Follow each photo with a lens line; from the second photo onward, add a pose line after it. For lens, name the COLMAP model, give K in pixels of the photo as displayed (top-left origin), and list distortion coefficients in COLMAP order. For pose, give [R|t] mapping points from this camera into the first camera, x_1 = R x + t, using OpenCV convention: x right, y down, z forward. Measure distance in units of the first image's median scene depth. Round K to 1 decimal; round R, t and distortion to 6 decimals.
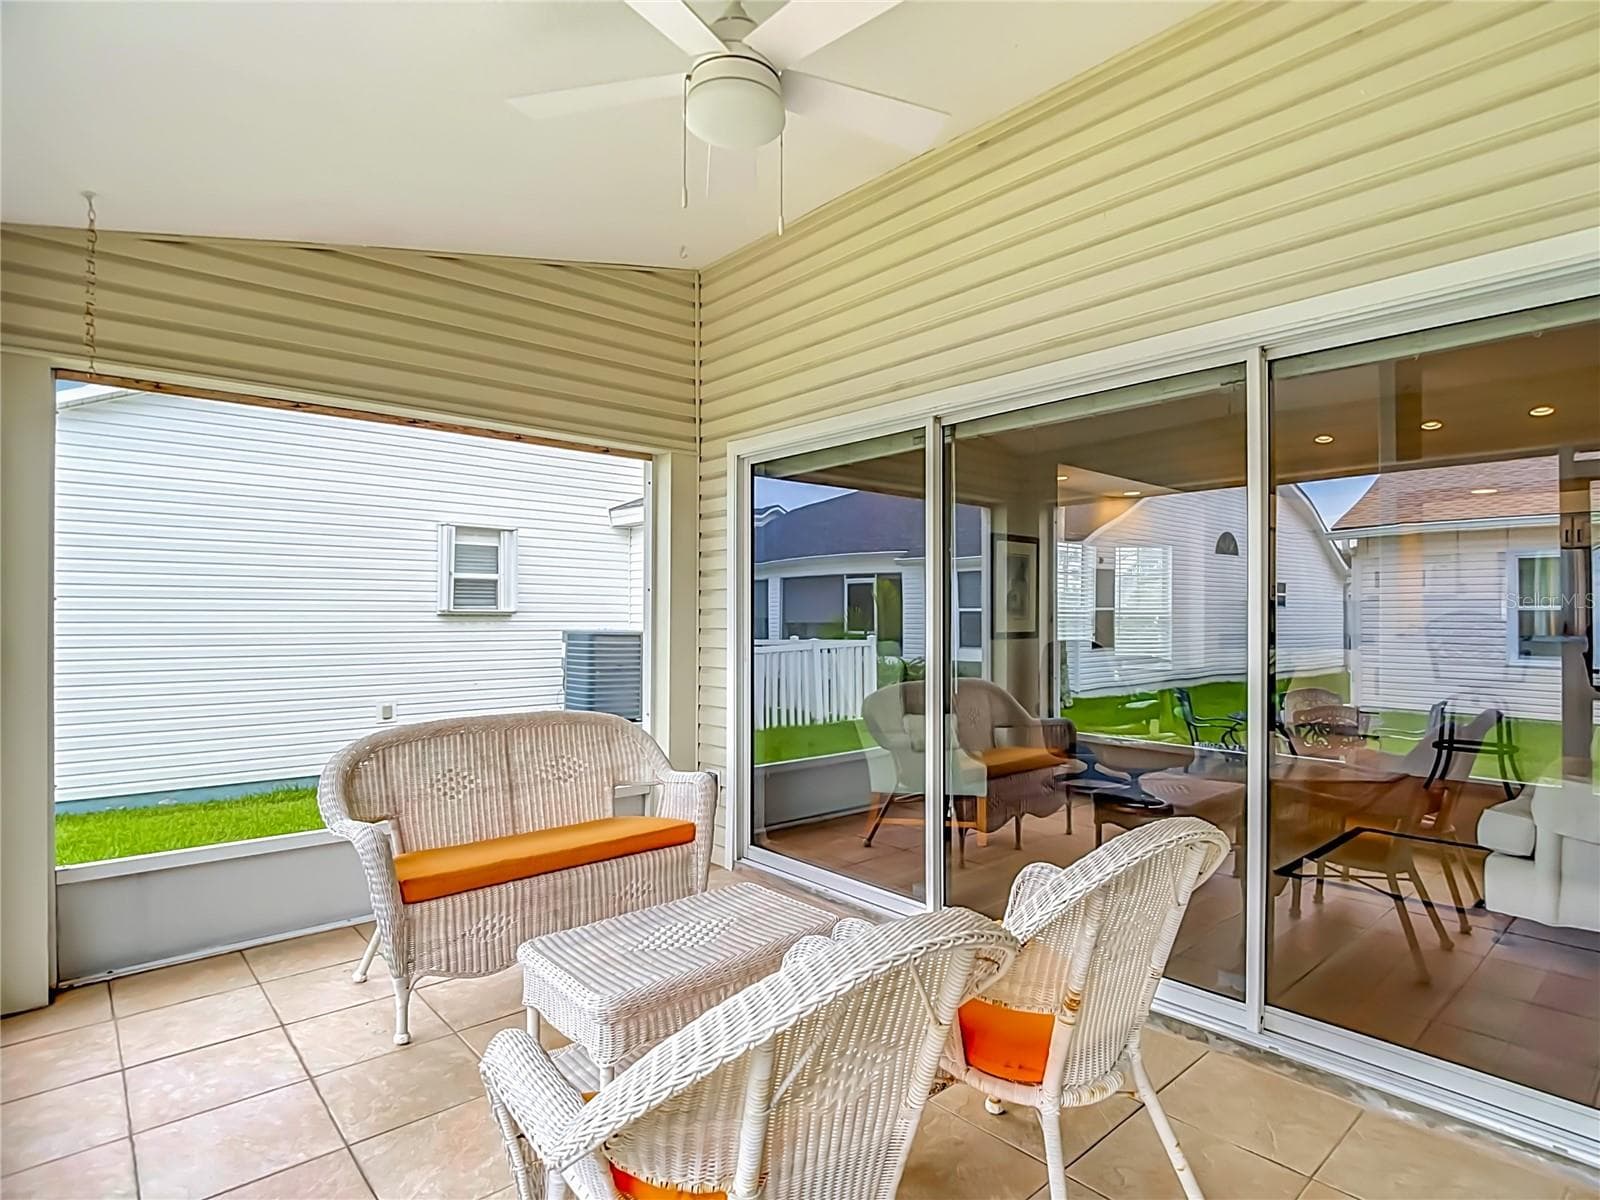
lens RADIAL K [[848.9, 0, 806.6], [0, 848.9, 608.7], [0, 0, 1]] dist [-0.004790, -0.011527]
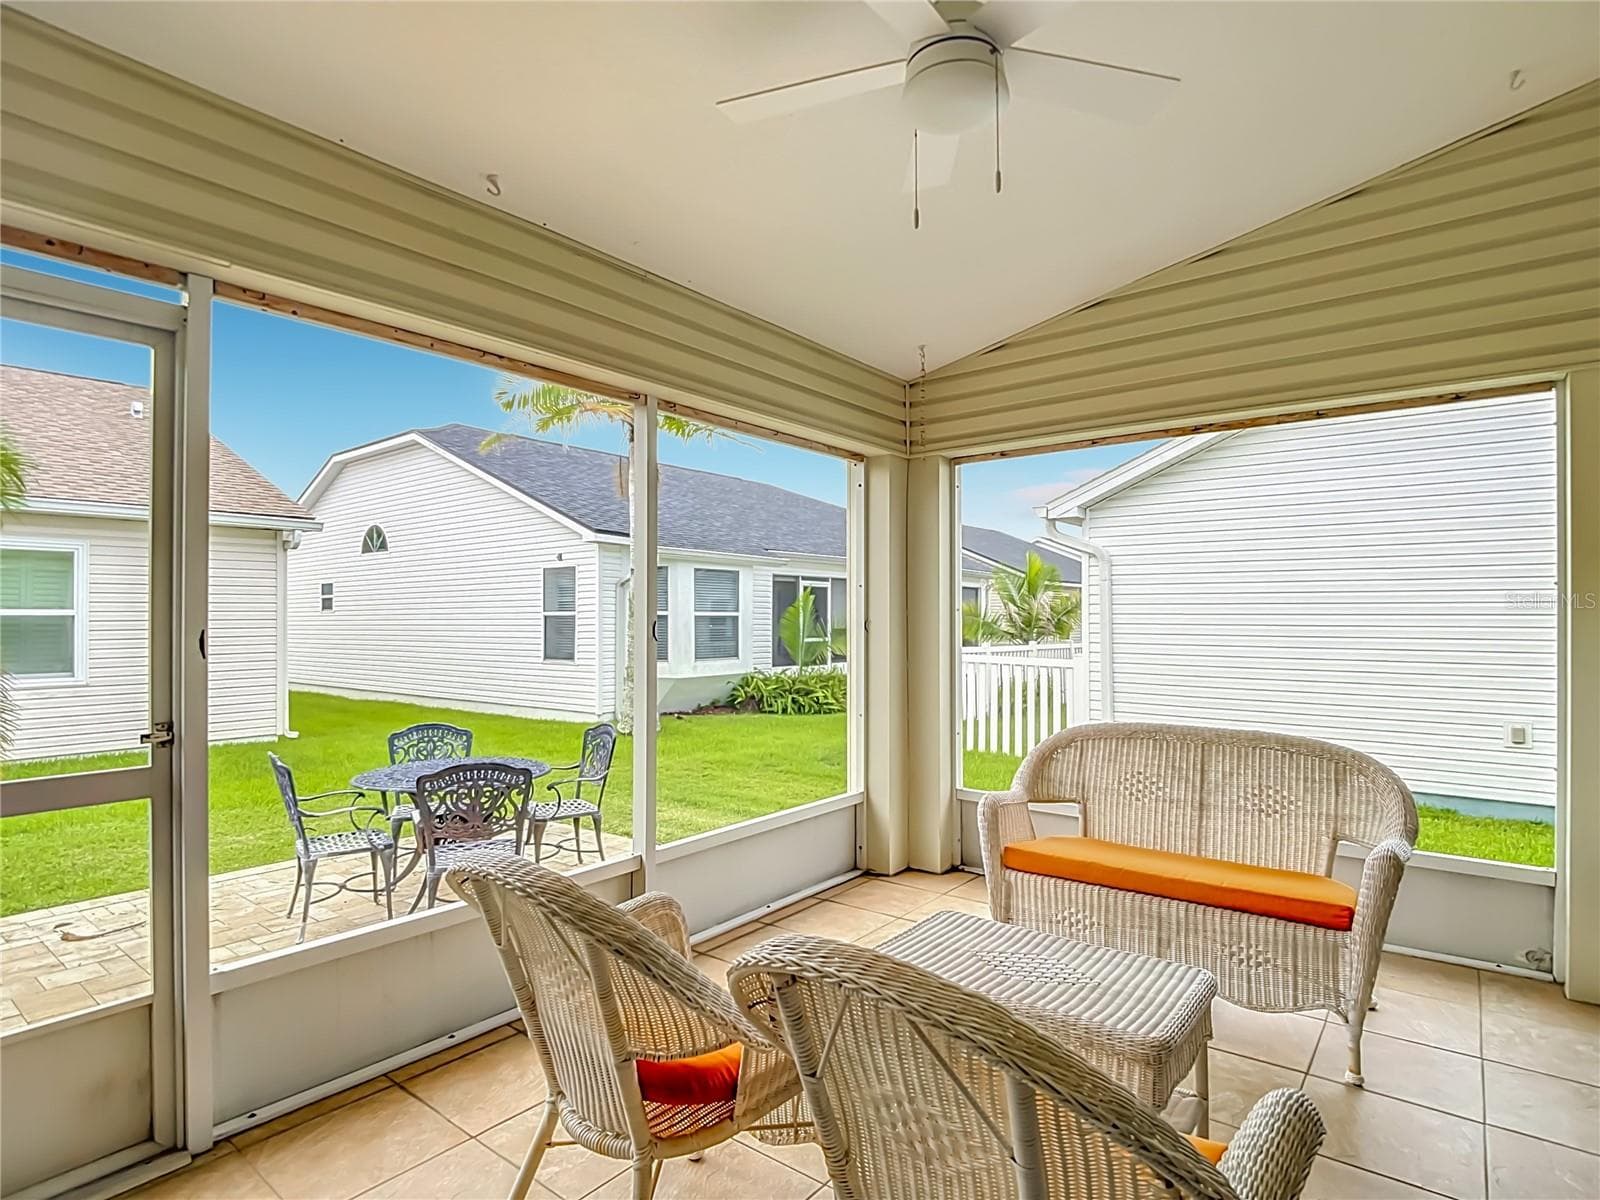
lens RADIAL K [[848.9, 0, 805.0], [0, 848.9, 606.6], [0, 0, 1]] dist [-0.004790, -0.011527]
pose [[0.164057, -0.013348, -0.986361, 0.517172], [0.005193, 0.999906, -0.012668, 0.001240], [0.986437, -0.003044, 0.164111, 0.429855]]
